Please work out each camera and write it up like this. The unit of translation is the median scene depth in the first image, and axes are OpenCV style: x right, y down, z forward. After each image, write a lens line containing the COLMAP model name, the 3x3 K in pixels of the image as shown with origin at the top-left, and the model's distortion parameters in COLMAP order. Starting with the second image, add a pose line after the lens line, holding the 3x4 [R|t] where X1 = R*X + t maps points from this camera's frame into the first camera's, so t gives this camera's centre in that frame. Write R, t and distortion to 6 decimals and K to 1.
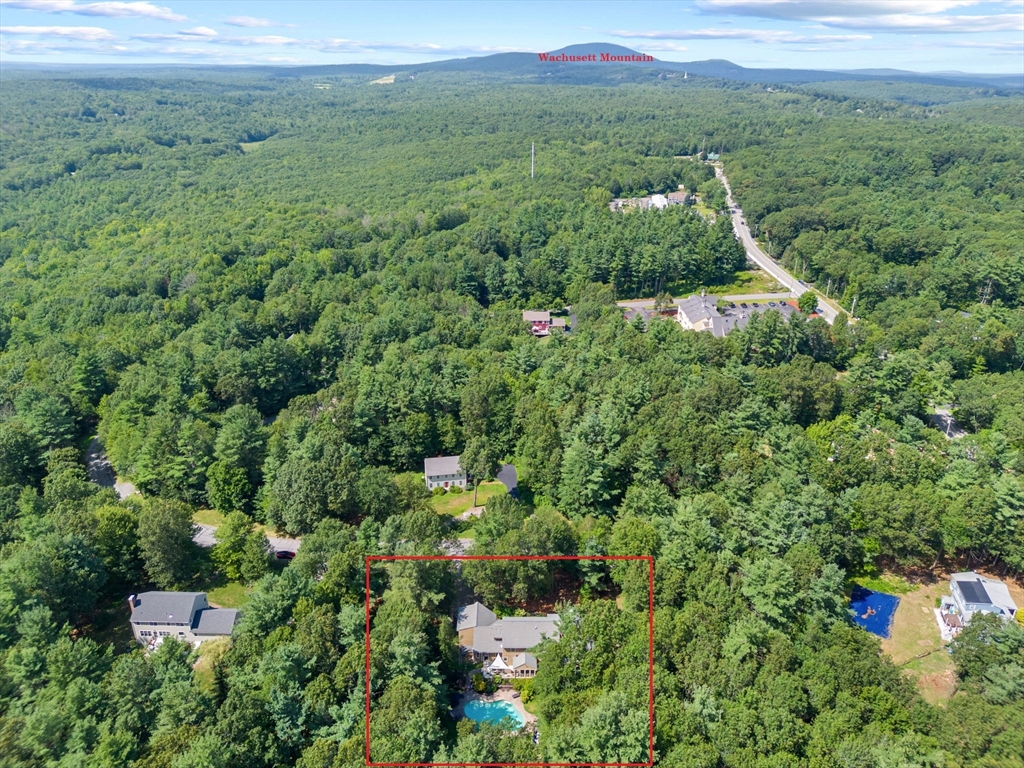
lens RADIAL K [[714.7, 0, 512.0], [0, 714.7, 384.0], [0, 0, 1]] dist [0.054728, -0.000827]
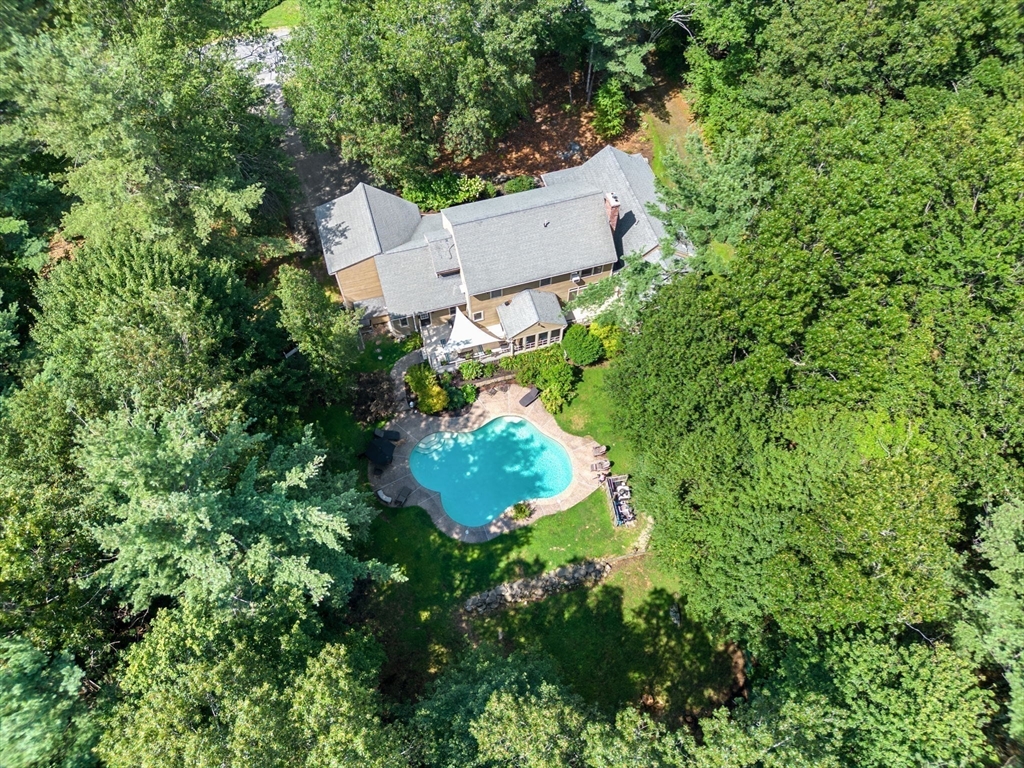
lens RADIAL K [[714.7, 0, 512.0], [0, 714.7, 384.0], [0, 0, 1]] dist [0.054728, -0.000827]
pose [[0.960393, -0.243402, 0.135652, -0.051003], [0.114851, 0.789316, 0.603149, 0.178878], [-0.253880, -0.563680, 0.786009, 0.662145]]
